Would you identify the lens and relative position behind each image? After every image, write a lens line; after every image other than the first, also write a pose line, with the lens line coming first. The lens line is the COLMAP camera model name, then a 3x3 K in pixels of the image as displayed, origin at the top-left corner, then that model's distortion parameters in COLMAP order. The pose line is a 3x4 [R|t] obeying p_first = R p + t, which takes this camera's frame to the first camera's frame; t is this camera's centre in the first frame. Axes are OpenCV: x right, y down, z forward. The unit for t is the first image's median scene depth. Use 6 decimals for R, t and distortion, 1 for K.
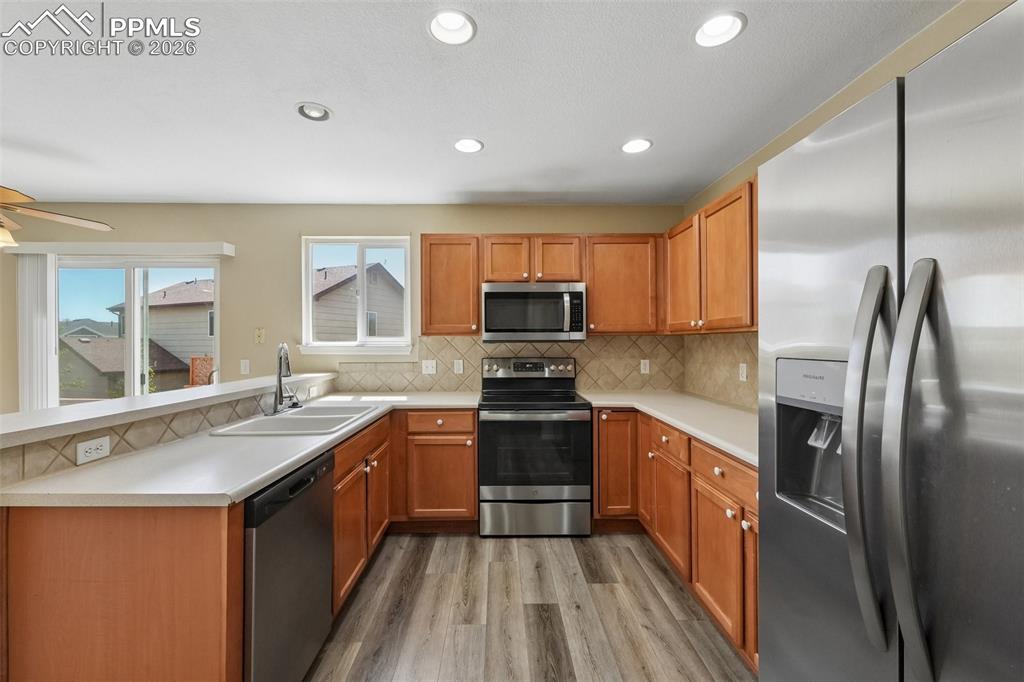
lens RADIAL K [[437.0, 0, 505.1], [0, 437.0, 344.3], [0, 0, 1]] dist [0.013447, -0.000187]
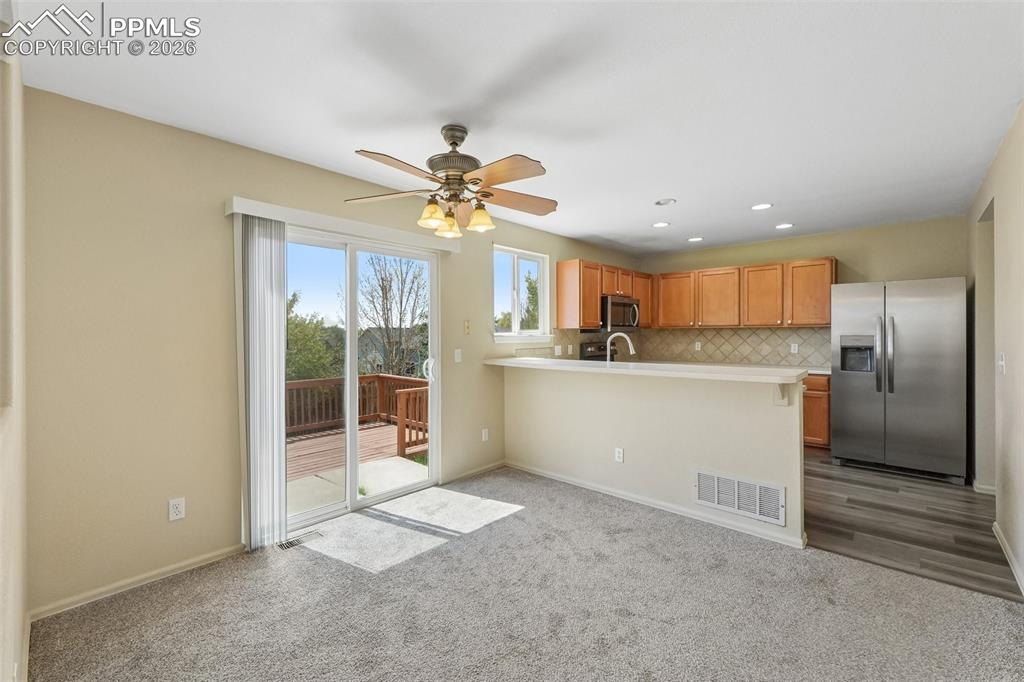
lens RADIAL K [[437.0, 0, 497.3], [0, 437.0, 342.6], [0, 0, 1]] dist [0.013447, -0.000187]
pose [[0.682837, -0.018042, 0.730348, -1.608845], [0.008422, 0.999823, 0.016825, 0.001710], [-0.730522, -0.005337, 0.682869, 0.219048]]
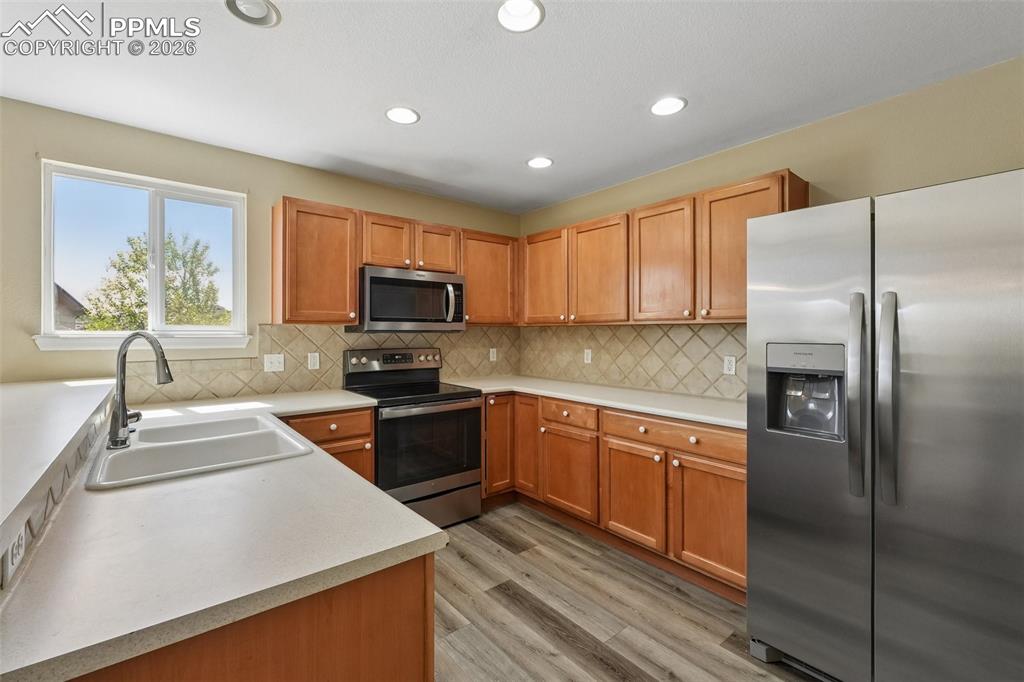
lens RADIAL K [[437.0, 0, 503.0], [0, 437.0, 335.3], [0, 0, 1]] dist [0.013447, -0.000187]
pose [[0.783617, -0.000988, 0.621244, -0.414590], [0.000845, 1.000000, 0.000524, 0.001444], [-0.621244, 0.000115, 0.783617, 0.137763]]
